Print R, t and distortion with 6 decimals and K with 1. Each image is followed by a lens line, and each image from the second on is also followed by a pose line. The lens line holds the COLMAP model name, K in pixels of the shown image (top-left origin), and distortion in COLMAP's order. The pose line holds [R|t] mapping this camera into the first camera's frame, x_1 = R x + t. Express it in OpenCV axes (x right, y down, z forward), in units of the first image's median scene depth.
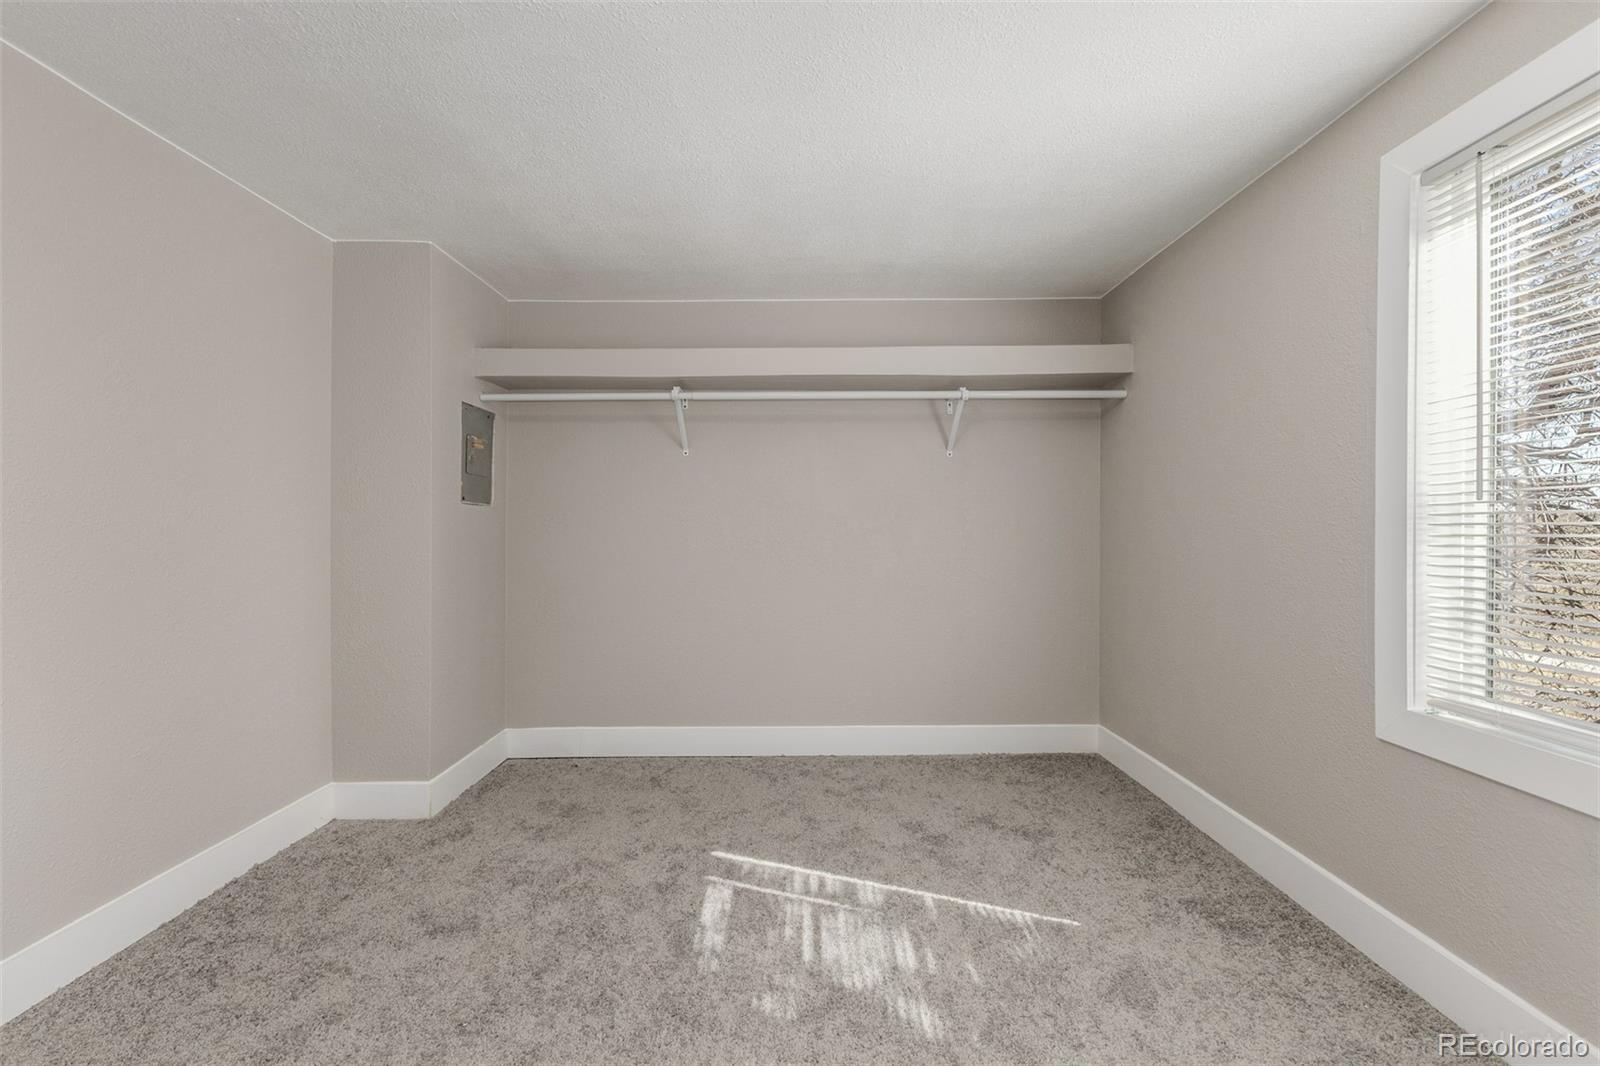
lens RADIAL K [[687.5, 0, 794.1], [0, 687.5, 532.5], [0, 0, 1]] dist [0.005959, 0.000614]
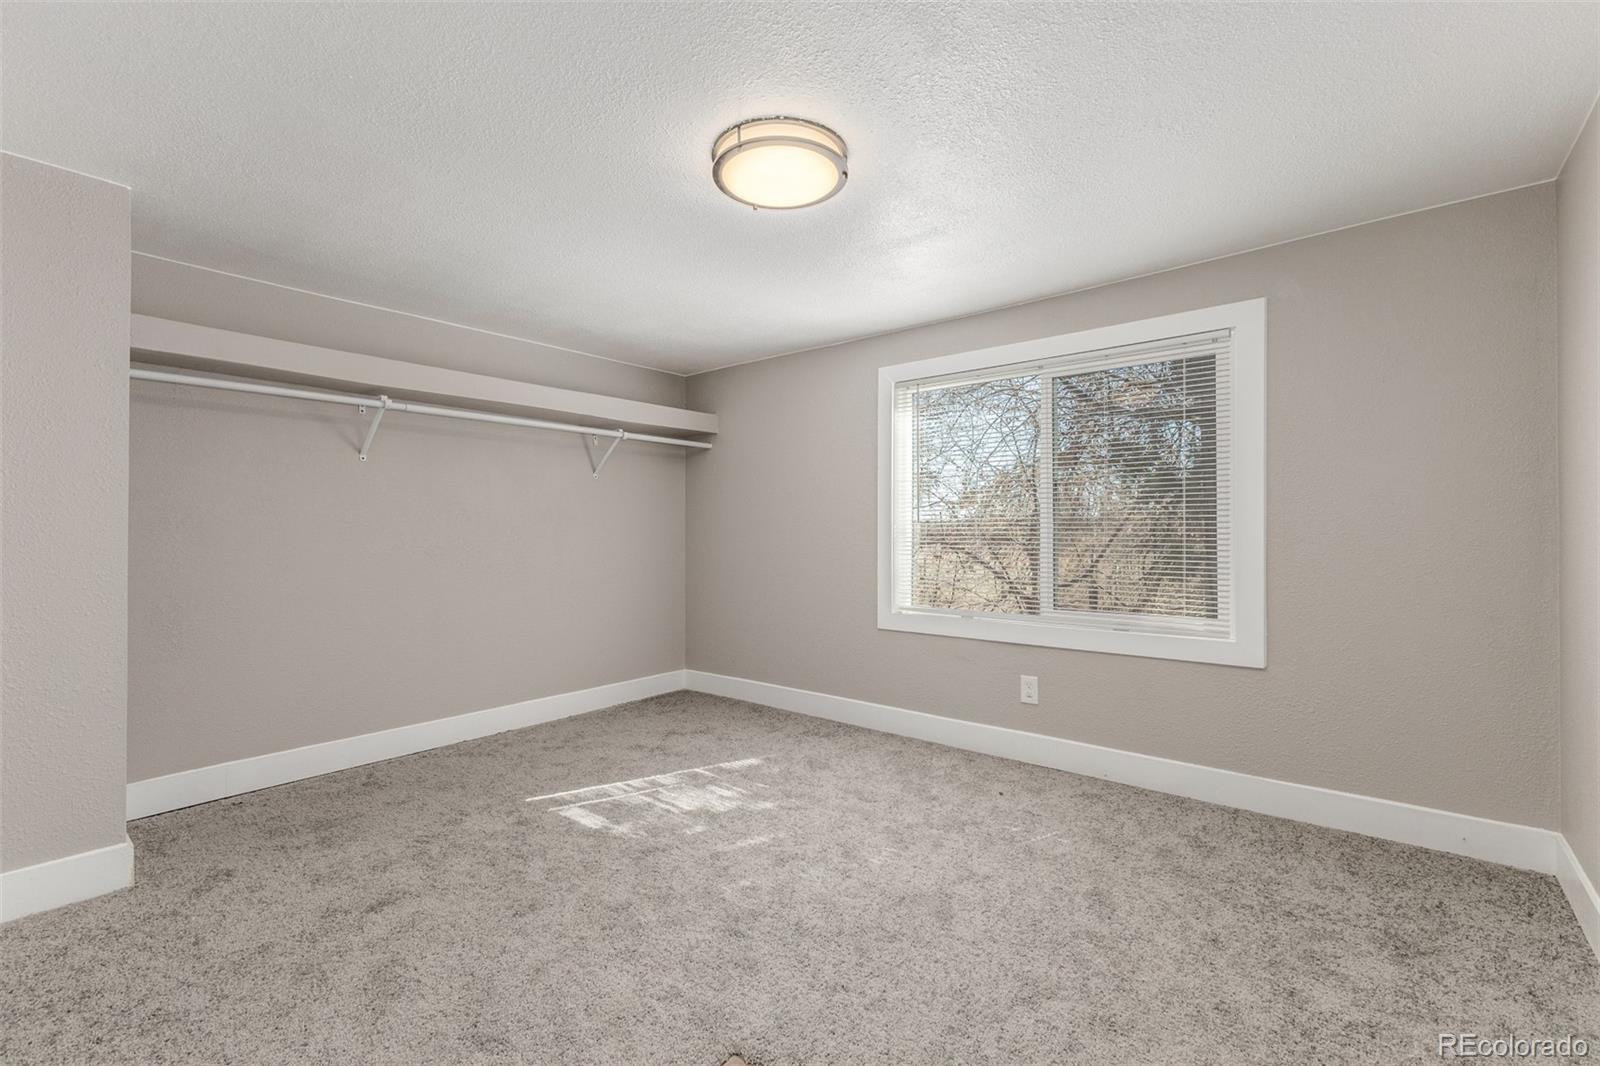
lens RADIAL K [[687.5, 0, 794.1], [0, 687.5, 532.5], [0, 0, 1]] dist [0.005959, 0.000614]
pose [[0.643795, 0.002482, 0.765194, -0.630987], [0.003719, 0.999973, -0.006373, 0.000302], [-0.765189, 0.006949, 0.643768, -0.136920]]
